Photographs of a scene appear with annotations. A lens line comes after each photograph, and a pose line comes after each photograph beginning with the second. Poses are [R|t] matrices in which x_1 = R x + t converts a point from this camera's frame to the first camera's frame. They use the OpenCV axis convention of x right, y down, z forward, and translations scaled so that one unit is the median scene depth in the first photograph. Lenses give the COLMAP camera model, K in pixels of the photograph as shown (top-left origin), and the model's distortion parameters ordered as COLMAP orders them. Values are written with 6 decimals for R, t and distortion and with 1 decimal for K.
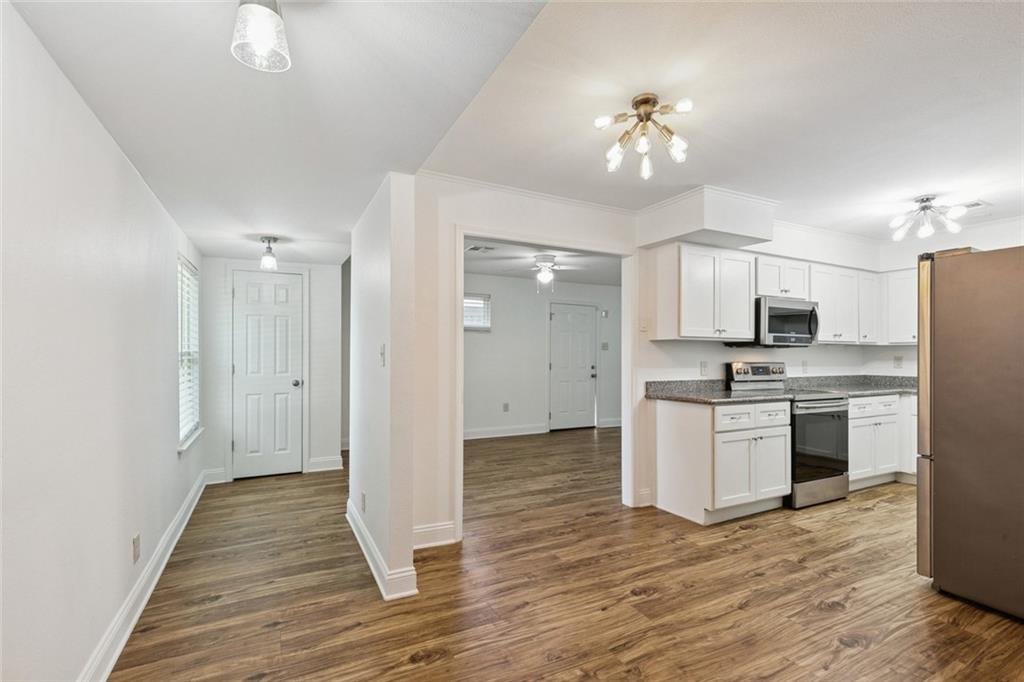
lens RADIAL K [[460.5, 0, 508.2], [0, 460.5, 348.3], [0, 0, 1]] dist [0.004159, 0.000266]
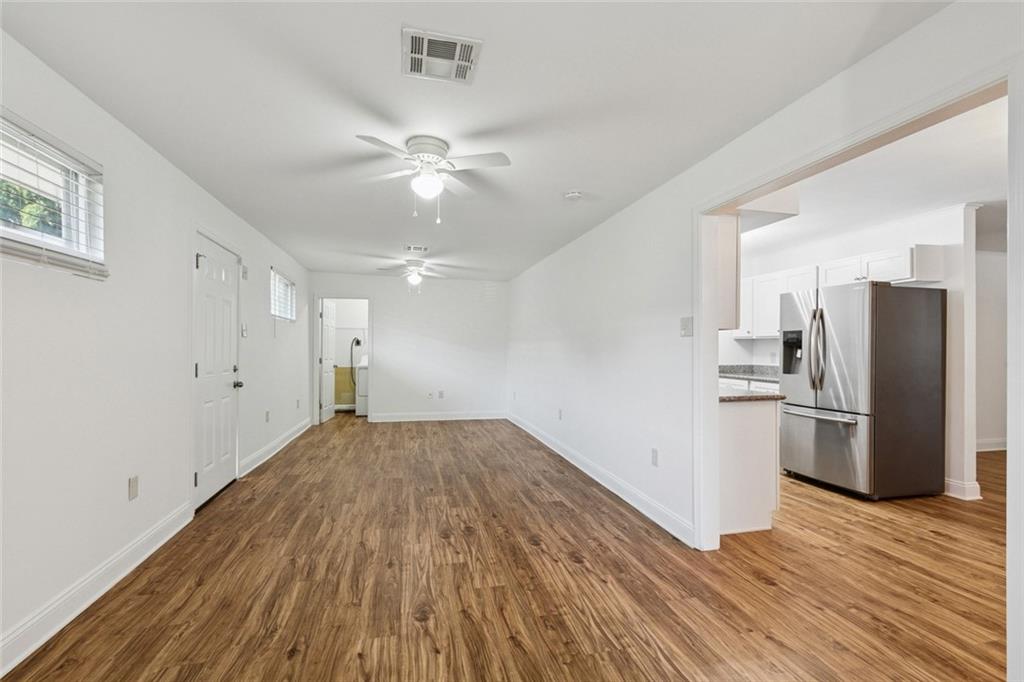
lens RADIAL K [[460.5, 0, 512.6], [0, 460.5, 346.9], [0, 0, 1]] dist [0.004159, 0.000266]
pose [[0.232271, 0.001371, 0.972650, -0.528893], [-0.017595, 0.999841, 0.002793, 0.016054], [-0.972492, -0.017763, 0.232258, 1.115624]]
